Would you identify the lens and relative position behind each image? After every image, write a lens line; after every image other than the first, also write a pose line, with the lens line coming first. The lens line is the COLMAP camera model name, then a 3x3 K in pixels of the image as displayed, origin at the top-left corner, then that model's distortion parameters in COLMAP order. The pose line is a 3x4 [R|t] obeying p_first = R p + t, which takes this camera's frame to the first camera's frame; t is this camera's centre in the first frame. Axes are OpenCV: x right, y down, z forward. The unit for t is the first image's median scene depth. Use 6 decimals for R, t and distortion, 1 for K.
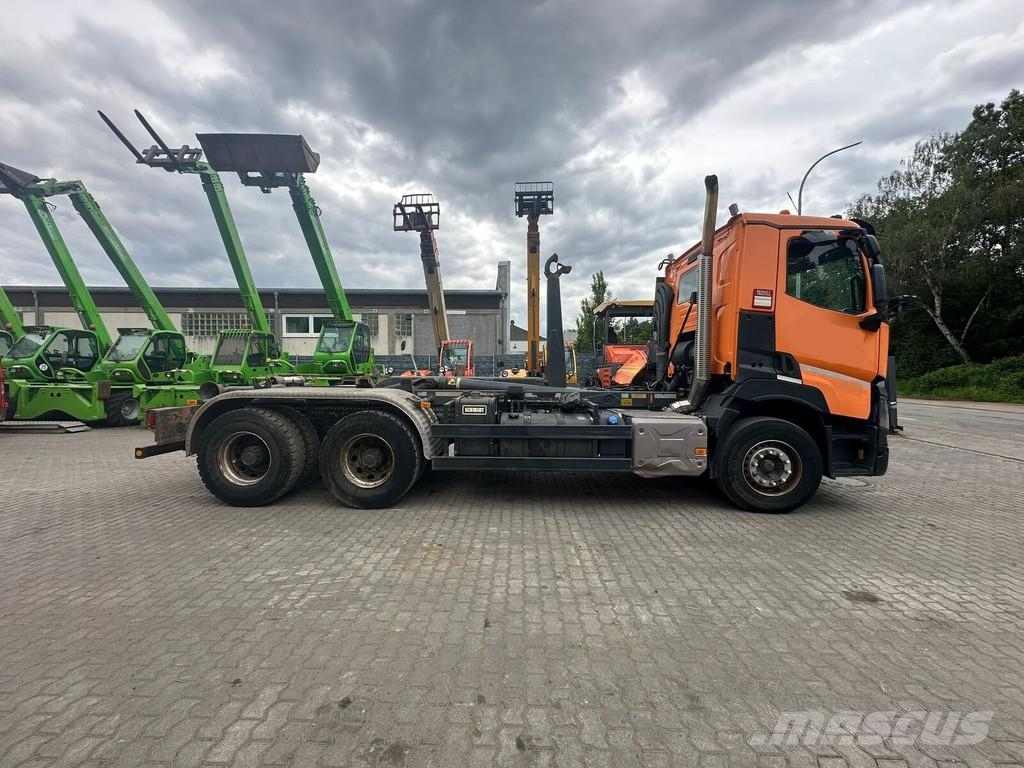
lens RADIAL K [[407.6, 0, 509.5], [0, 407.6, 385.6], [0, 0, 1]] dist [-0.002044, 0.000219]
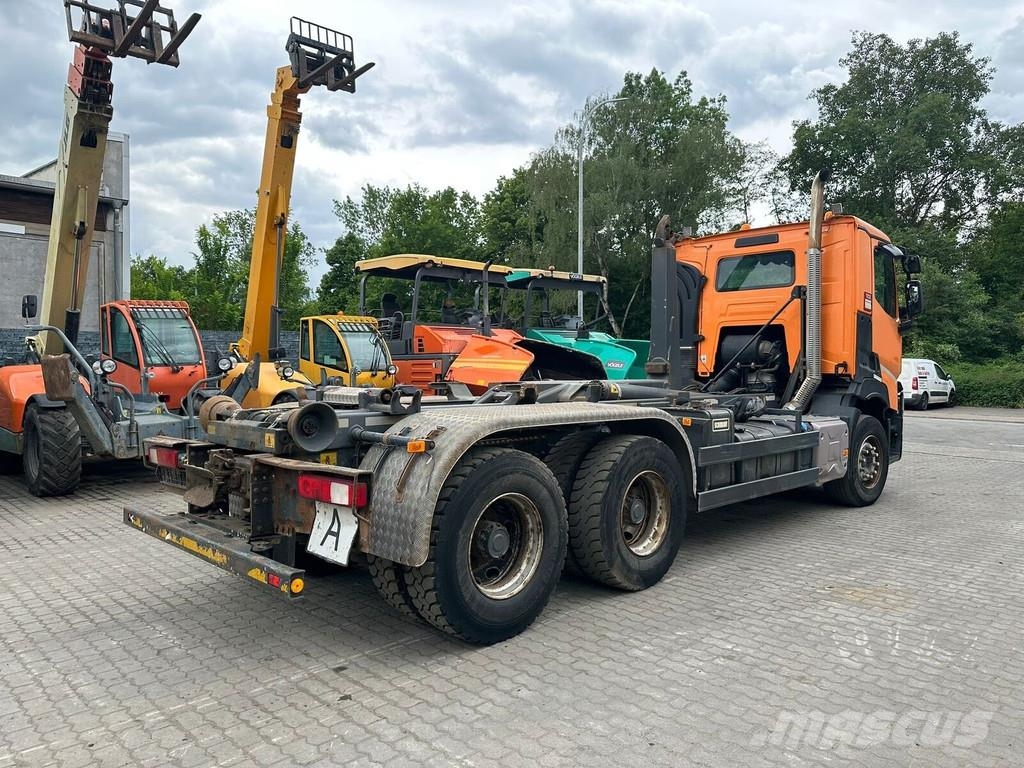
lens RADIAL K [[723.6, 0, 514.2], [0, 723.6, 372.9], [0, 0, 1]] dist [0.047119, -0.062050]
pose [[0.692425, -0.013967, 0.721355, -1.335533], [0.025098, 0.999674, -0.004736, -0.040244], [-0.721053, 0.021384, 0.692549, 0.346310]]
